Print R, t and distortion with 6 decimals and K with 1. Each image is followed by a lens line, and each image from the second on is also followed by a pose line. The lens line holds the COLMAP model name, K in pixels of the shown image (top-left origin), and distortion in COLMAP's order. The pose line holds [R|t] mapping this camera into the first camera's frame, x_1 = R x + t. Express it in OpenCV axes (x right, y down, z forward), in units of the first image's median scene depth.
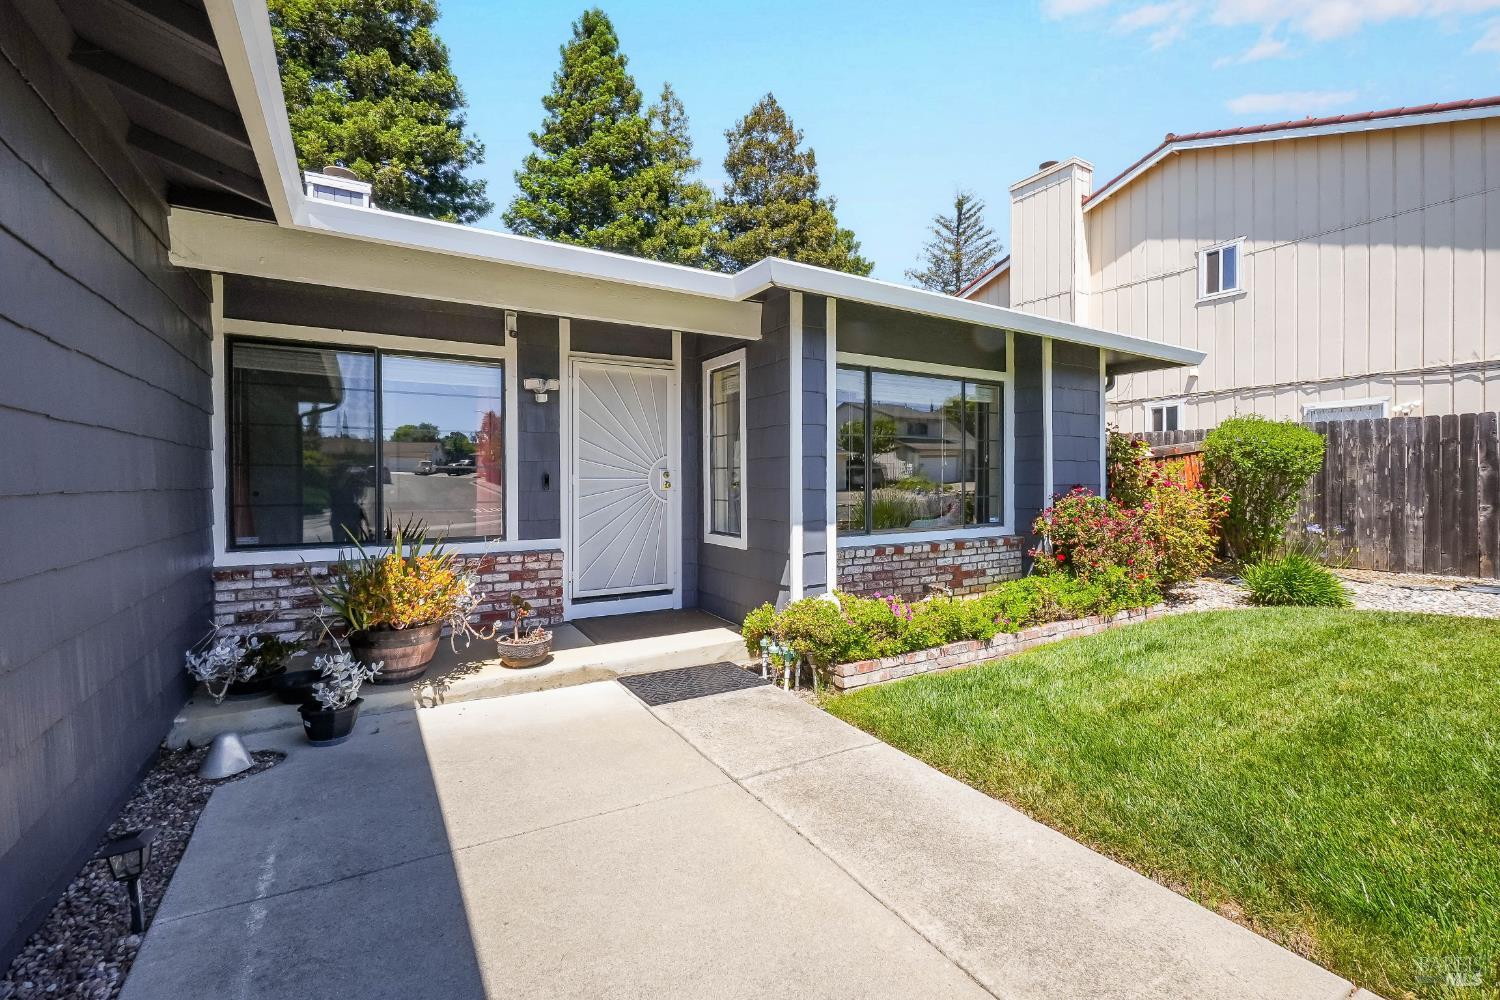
lens RADIAL K [[651.5, 0, 757.5], [0, 651.5, 486.8], [0, 0, 1]] dist [-0.010478, 0.004044]
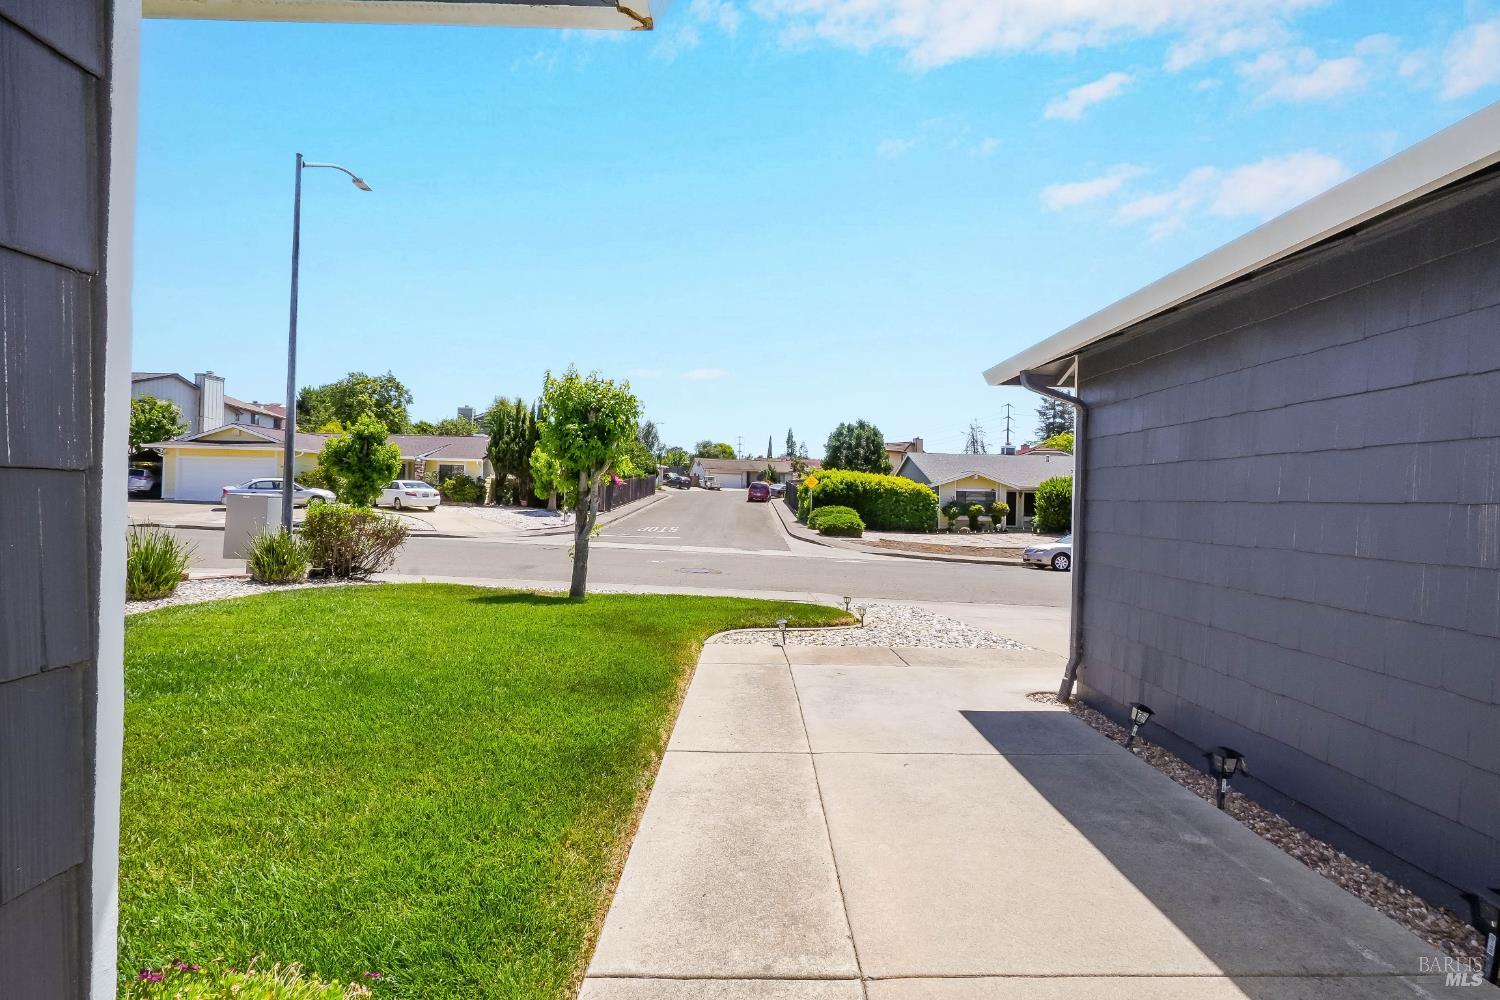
lens RADIAL K [[651.5, 0, 750.6], [0, 651.5, 495.5], [0, 0, 1]] dist [-0.010478, 0.004044]
pose [[-0.855696, -0.015069, 0.517260, -0.059776], [-0.015711, 0.999872, 0.003140, -0.015363], [-0.517241, -0.005440, -0.855823, 0.349400]]
